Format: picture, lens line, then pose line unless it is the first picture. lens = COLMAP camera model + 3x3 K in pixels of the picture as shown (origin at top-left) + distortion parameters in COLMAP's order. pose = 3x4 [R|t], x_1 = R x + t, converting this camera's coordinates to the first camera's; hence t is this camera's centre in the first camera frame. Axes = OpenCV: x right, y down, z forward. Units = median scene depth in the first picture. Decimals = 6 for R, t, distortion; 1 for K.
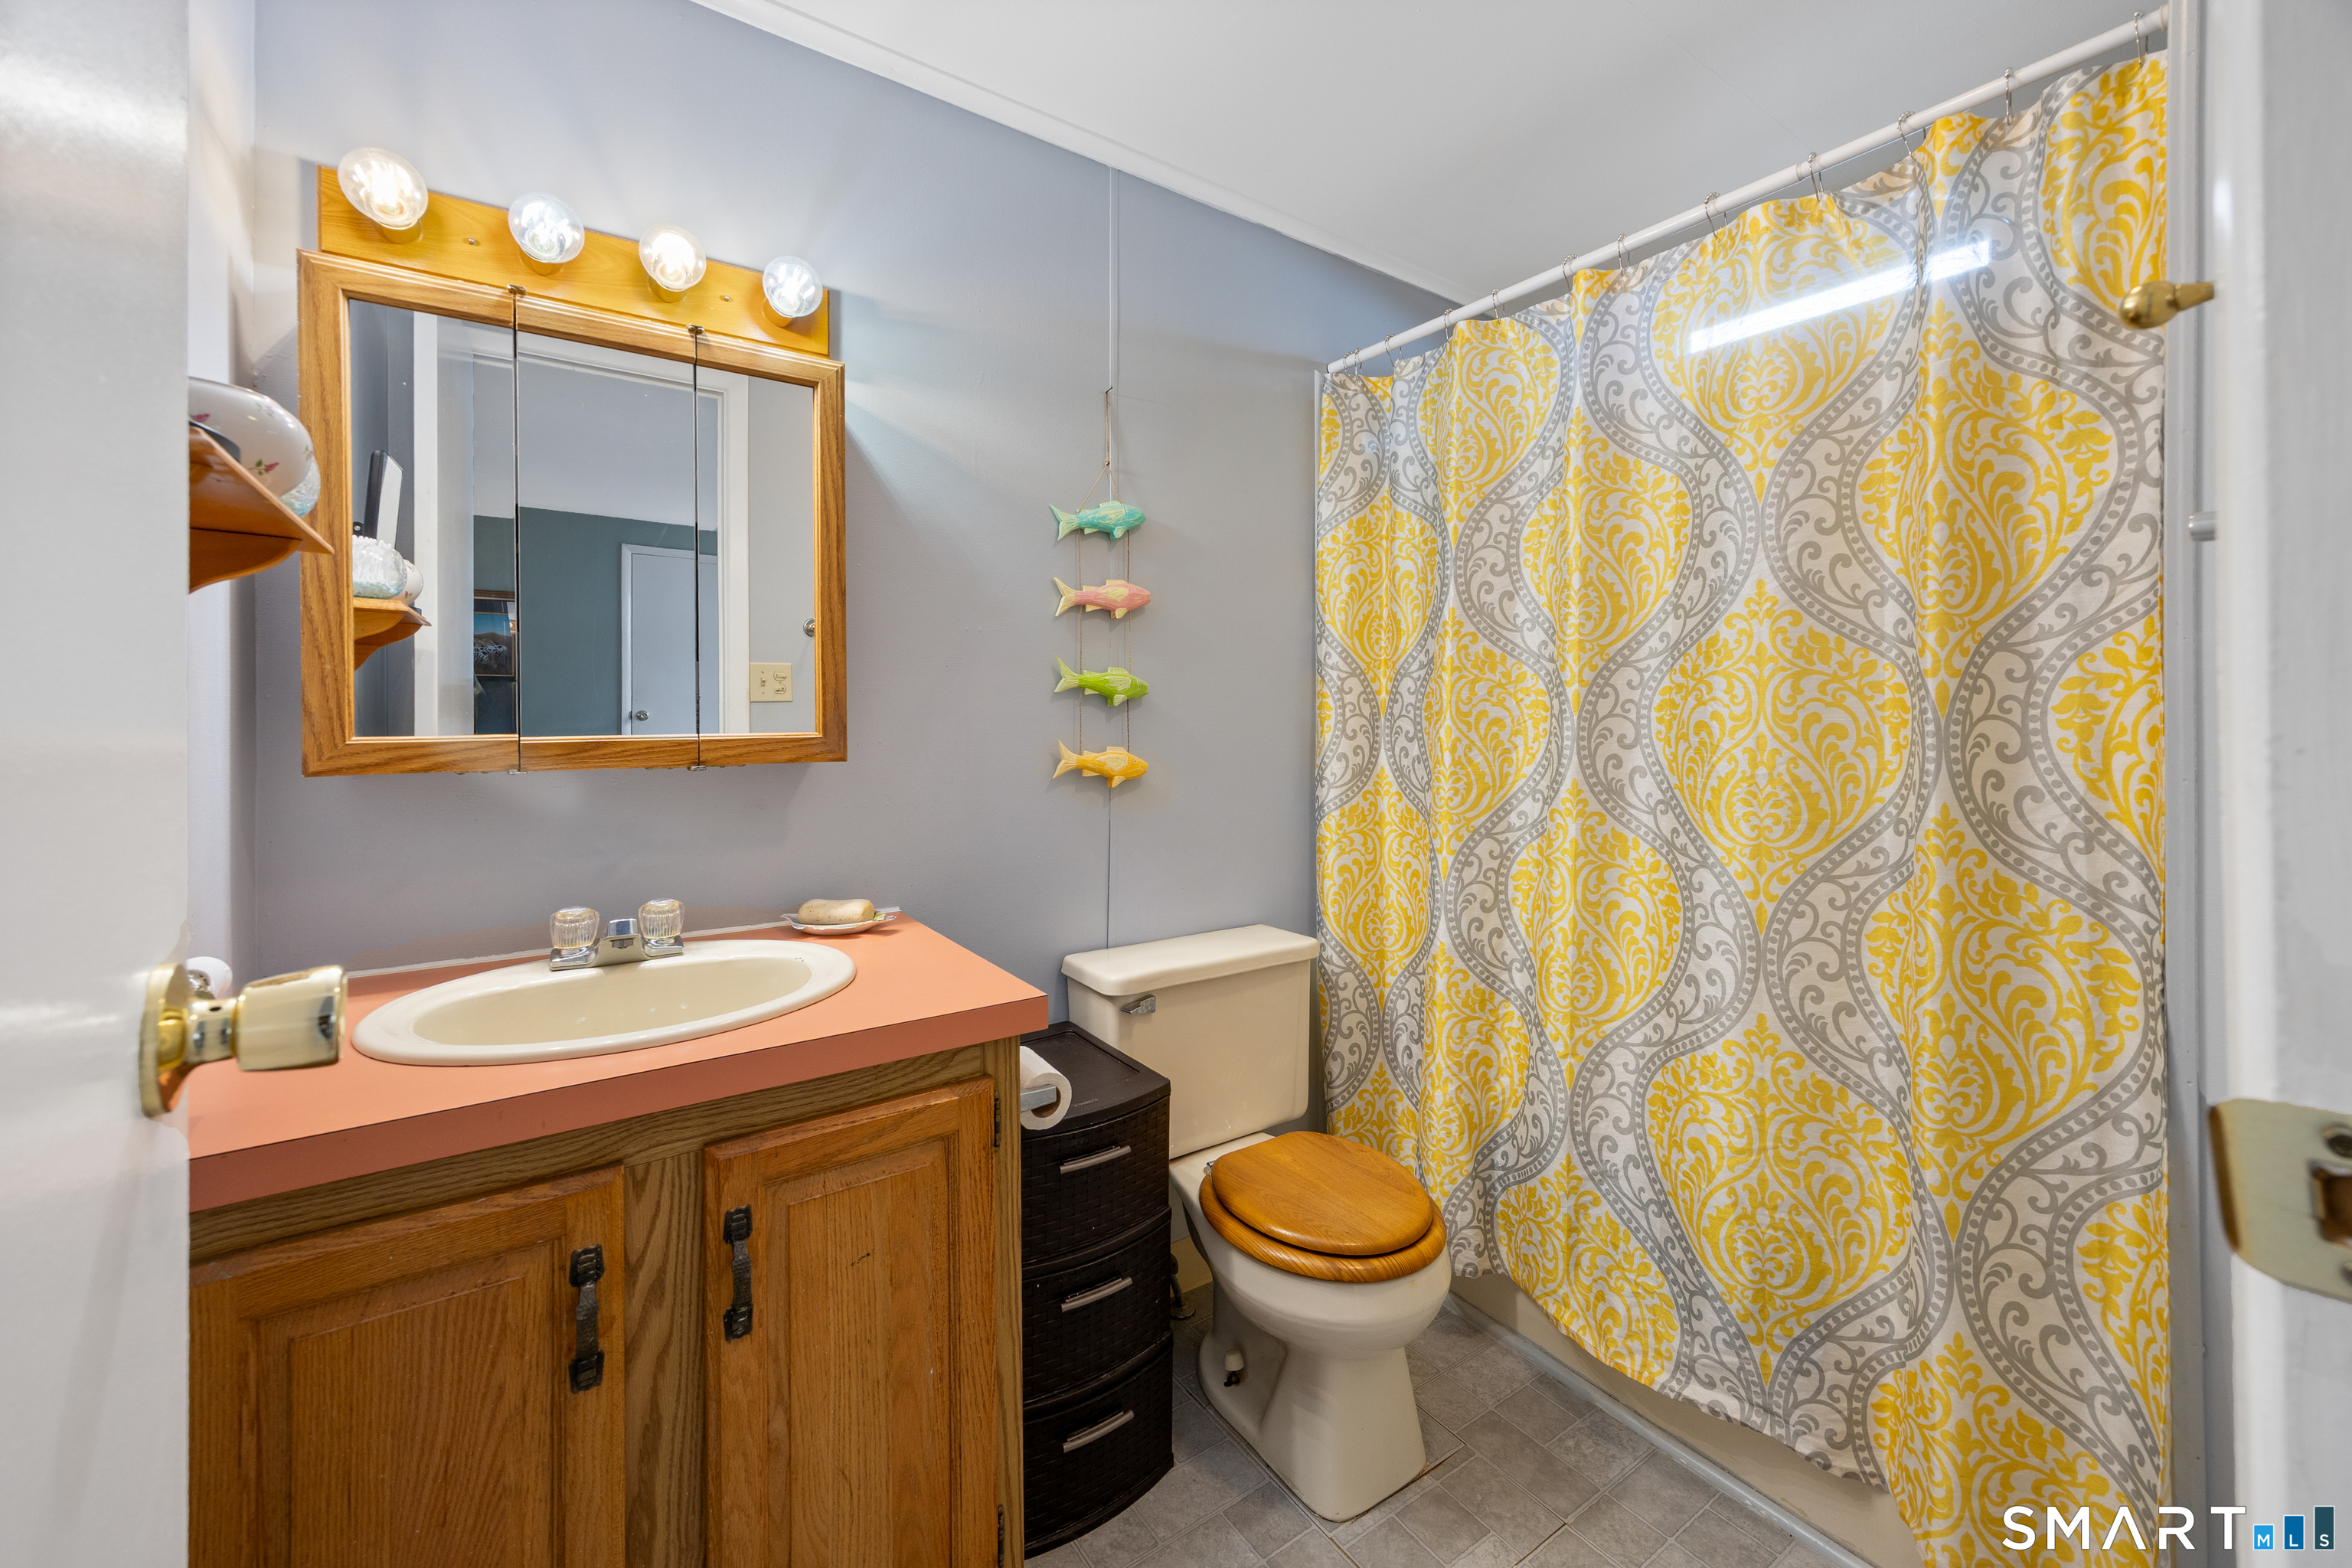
lens RADIAL K [[921.1, 0, 1168.5], [0, 921.1, 707.0], [0, 0, 1]] dist [0.003336, -0.000202]
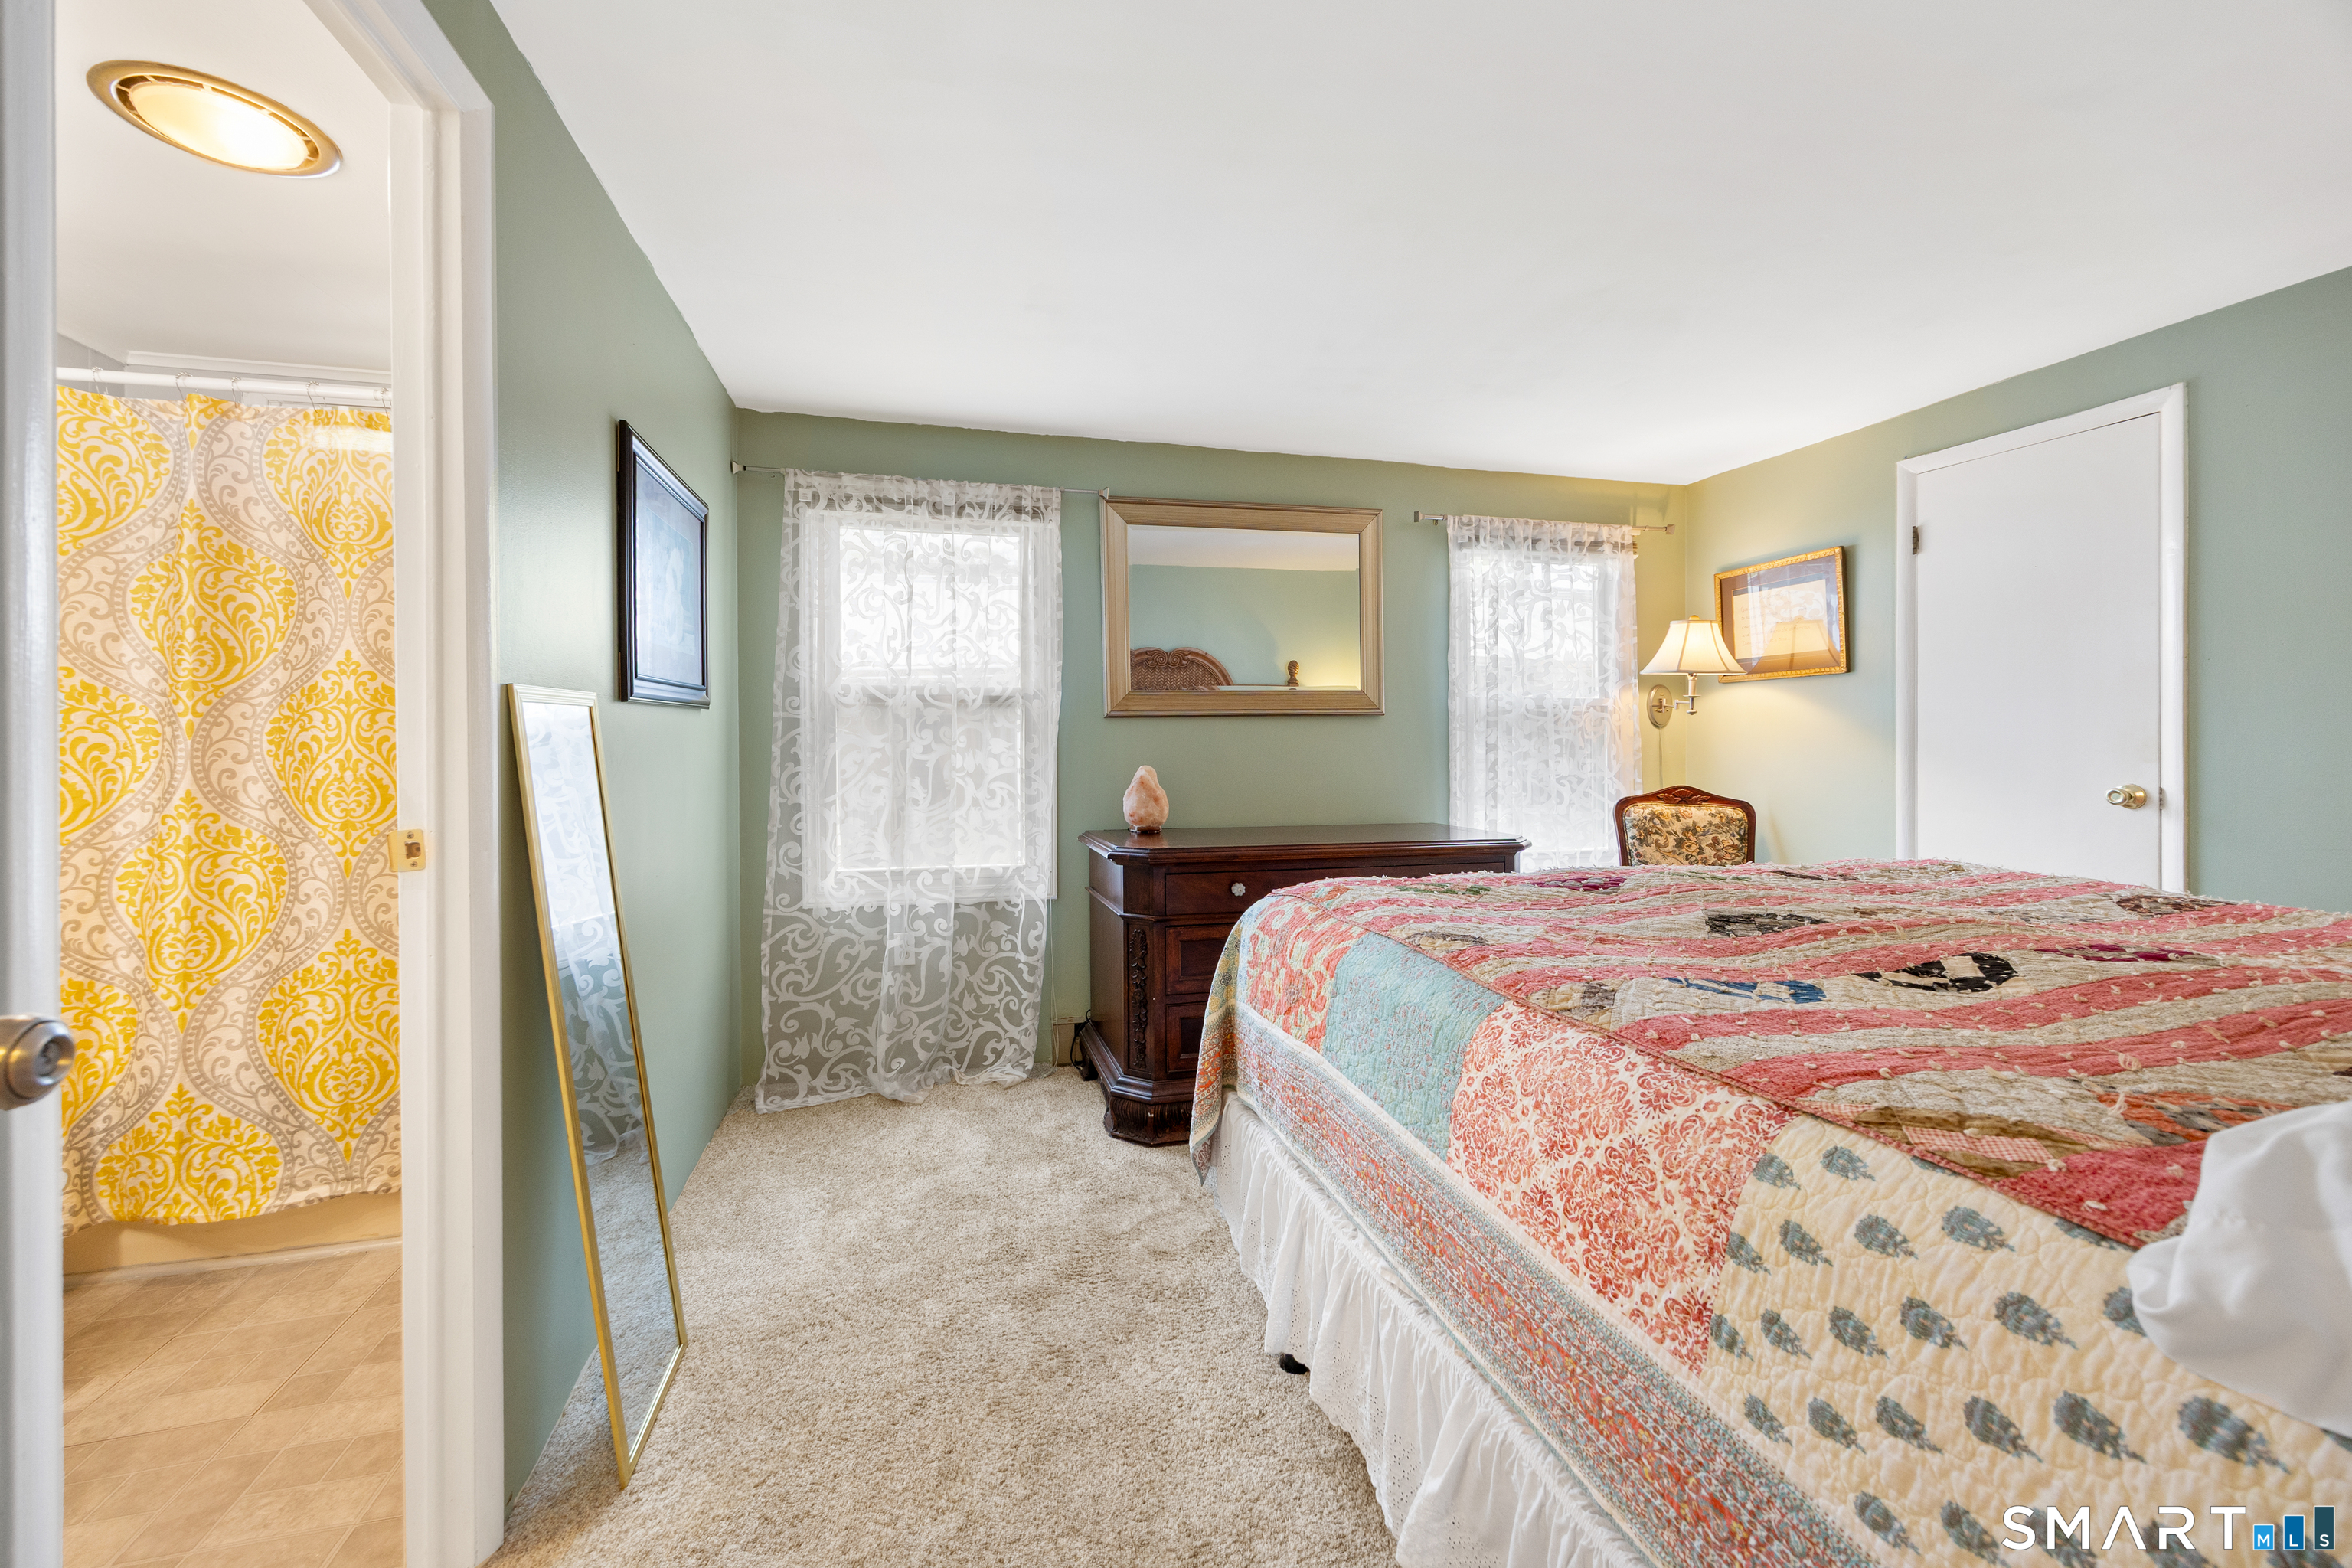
lens RADIAL K [[921.1, 0, 1162.0], [0, 921.1, 716.2], [0, 0, 1]] dist [0.003336, -0.000202]
pose [[0.342424, 0.003315, 0.939540, -0.308277], [0.003738, 0.999981, -0.004890, -0.012315], [-0.939538, 0.005186, 0.342405, -0.724135]]
